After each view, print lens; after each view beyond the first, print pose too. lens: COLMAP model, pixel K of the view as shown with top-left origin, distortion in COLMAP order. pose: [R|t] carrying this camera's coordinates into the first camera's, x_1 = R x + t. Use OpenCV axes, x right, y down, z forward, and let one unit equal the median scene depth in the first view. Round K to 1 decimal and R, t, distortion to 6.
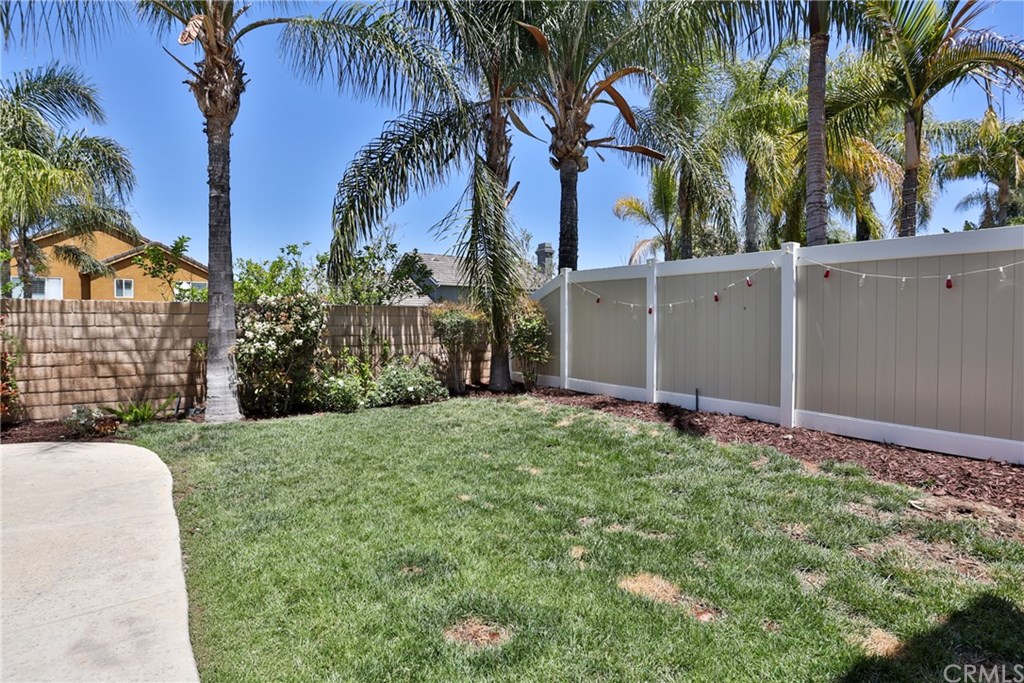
lens RADIAL K [[525.0, 0, 512.0], [0, 525.0, 341.5], [0, 0, 1]] dist [-0.082068, 0.036156]
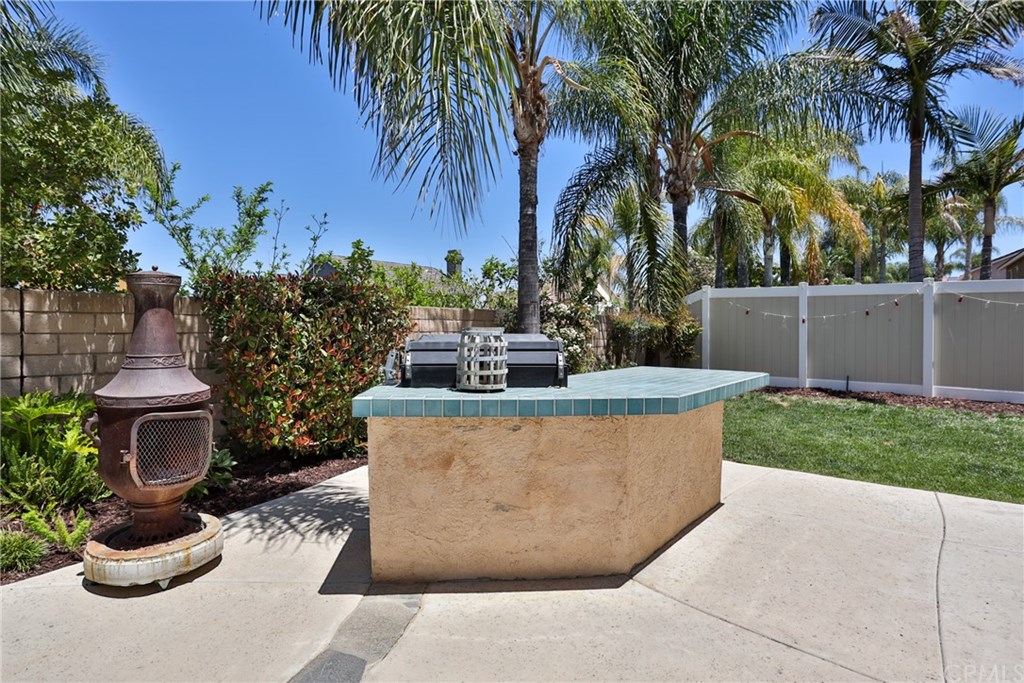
lens RADIAL K [[525.0, 0, 512.0], [0, 525.0, 341.5], [0, 0, 1]] dist [-0.082068, 0.036156]
pose [[0.945391, -0.006050, 0.325883, -0.753772], [0.008918, 0.999934, -0.007308, -0.001202], [-0.325817, 0.009815, 0.945382, -0.018313]]
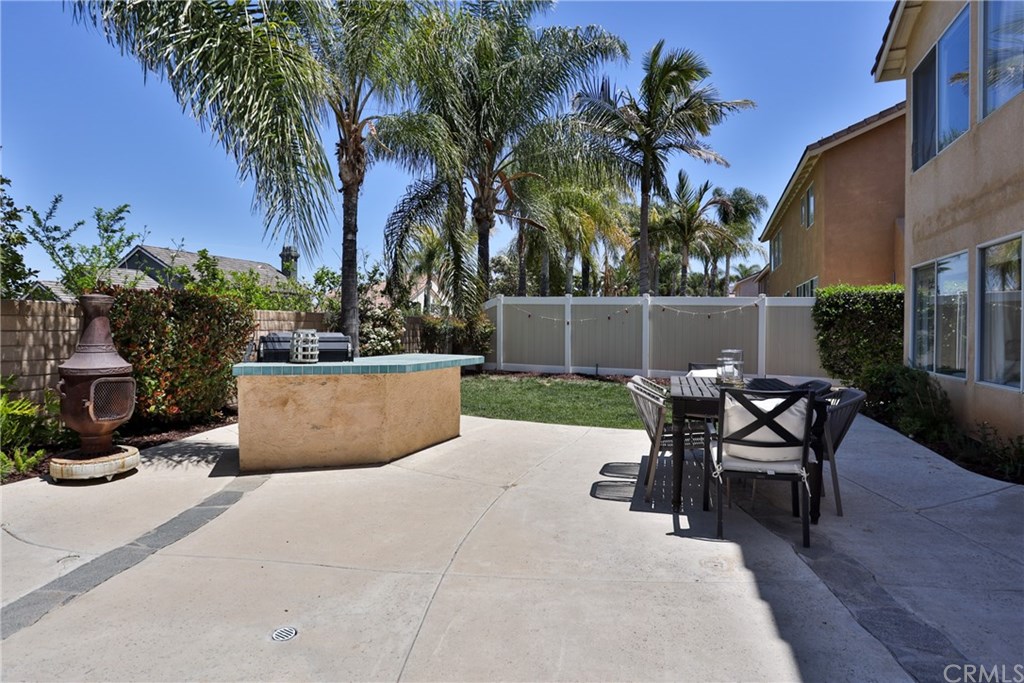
lens RADIAL K [[525.0, 0, 512.0], [0, 525.0, 341.5], [0, 0, 1]] dist [-0.082068, 0.036156]
pose [[0.808785, -0.007422, 0.588058, -0.818982], [0.009268, 0.999957, -0.000126, 0.003654], [-0.588032, 0.005552, 0.808819, -0.309806]]
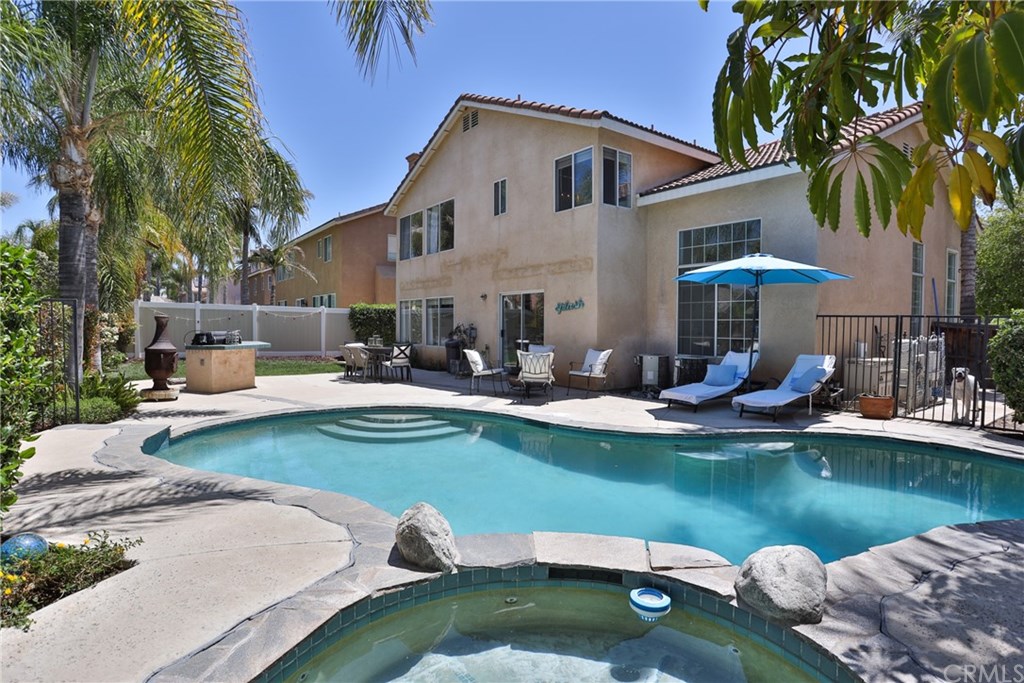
lens RADIAL K [[525.0, 0, 512.0], [0, 525.0, 341.5], [0, 0, 1]] dist [-0.082068, 0.036156]
pose [[-0.056875, -0.031766, 0.997876, -1.999383], [0.018794, 0.999283, 0.032882, -0.012913], [-0.998204, 0.020624, -0.056237, -0.351617]]
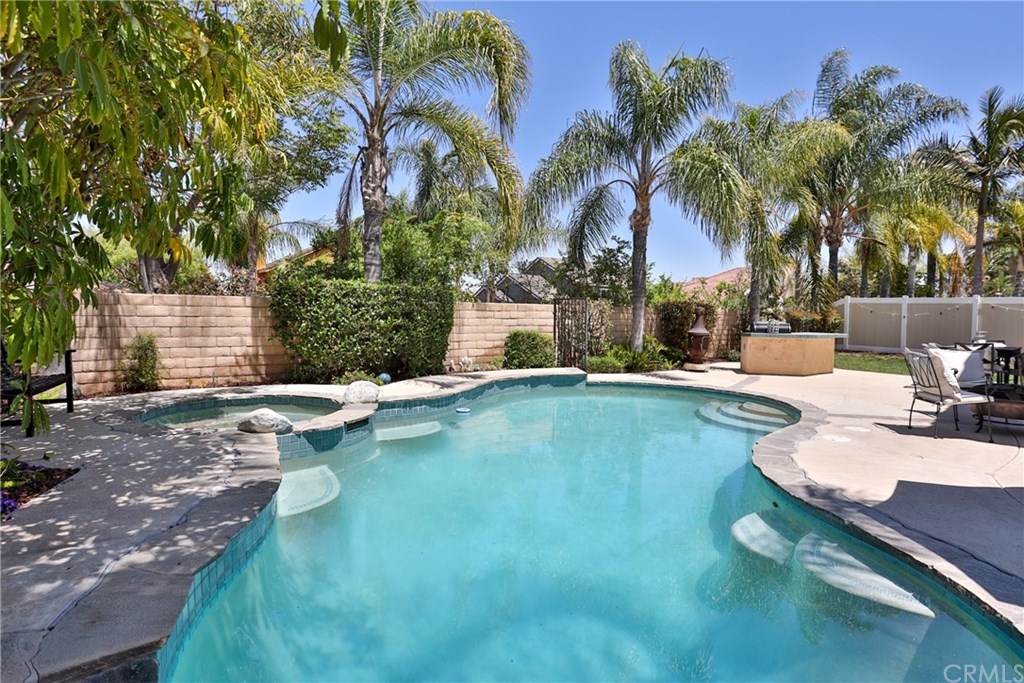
lens RADIAL K [[525.0, 0, 512.0], [0, 525.0, 341.5], [0, 0, 1]] dist [-0.082068, 0.036156]
pose [[0.998170, 0.010226, 0.059606, -1.478727], [-0.011469, 0.999723, 0.020556, 0.025691], [-0.059379, -0.021202, 0.998010, -1.106275]]
